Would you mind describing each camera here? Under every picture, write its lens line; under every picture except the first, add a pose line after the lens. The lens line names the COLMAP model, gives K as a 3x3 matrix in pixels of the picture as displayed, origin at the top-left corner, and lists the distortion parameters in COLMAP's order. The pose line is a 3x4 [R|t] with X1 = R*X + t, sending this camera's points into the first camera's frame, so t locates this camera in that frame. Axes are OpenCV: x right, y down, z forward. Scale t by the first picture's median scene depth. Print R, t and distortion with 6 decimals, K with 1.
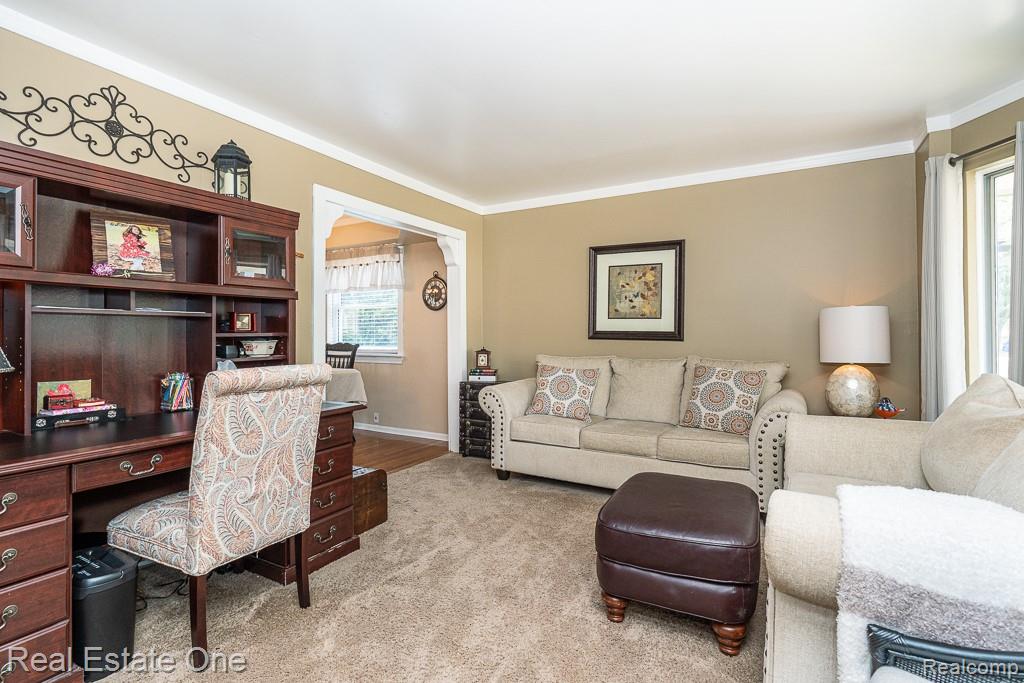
lens RADIAL K [[486.5, 0, 516.8], [0, 486.5, 324.2], [0, 0, 1]] dist [0.000887, 0.000309]
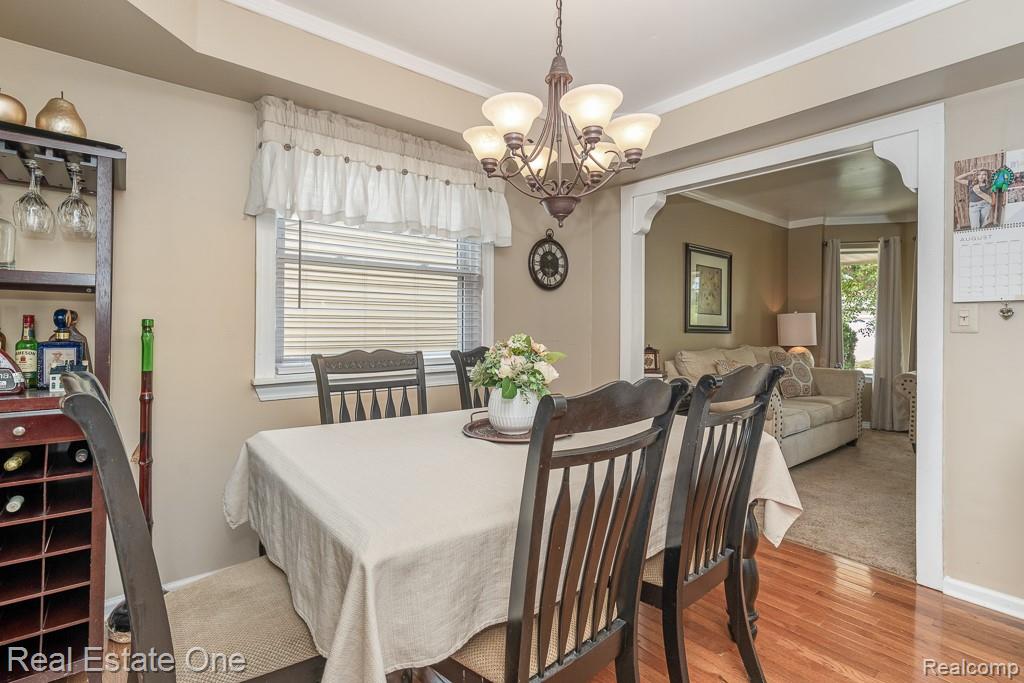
lens RADIAL K [[496.0, 0, 512.7], [0, 496.0, 325.1], [0, 0, 1]] dist [0.015189, 0.000007]
pose [[0.349704, 0.004516, 0.936850, -1.004915], [-0.023799, 0.999708, 0.004064, 0.019485], [-0.936558, -0.023718, 0.349709, 1.033182]]
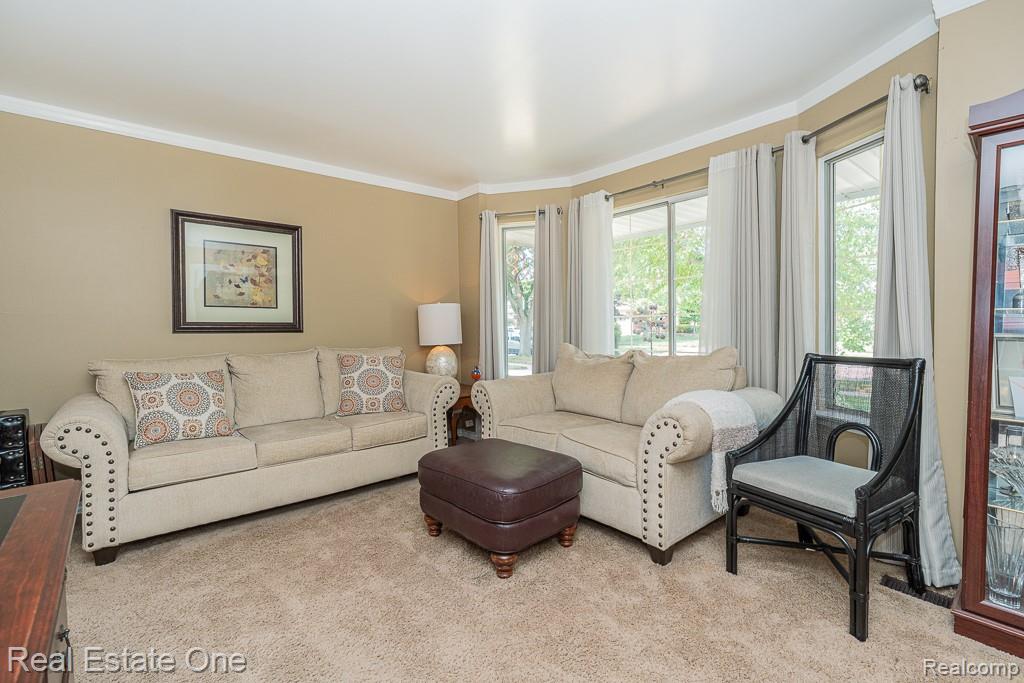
lens RADIAL K [[471.4, 0, 492.5], [0, 471.4, 324.9], [0, 0, 1]] dist [0.000442, 0.000258]
pose [[0.340341, -0.006029, 0.940283, -0.401989], [-0.008244, 0.999922, 0.009395, 0.007984], [-0.940266, -0.010950, 0.340264, 0.322806]]
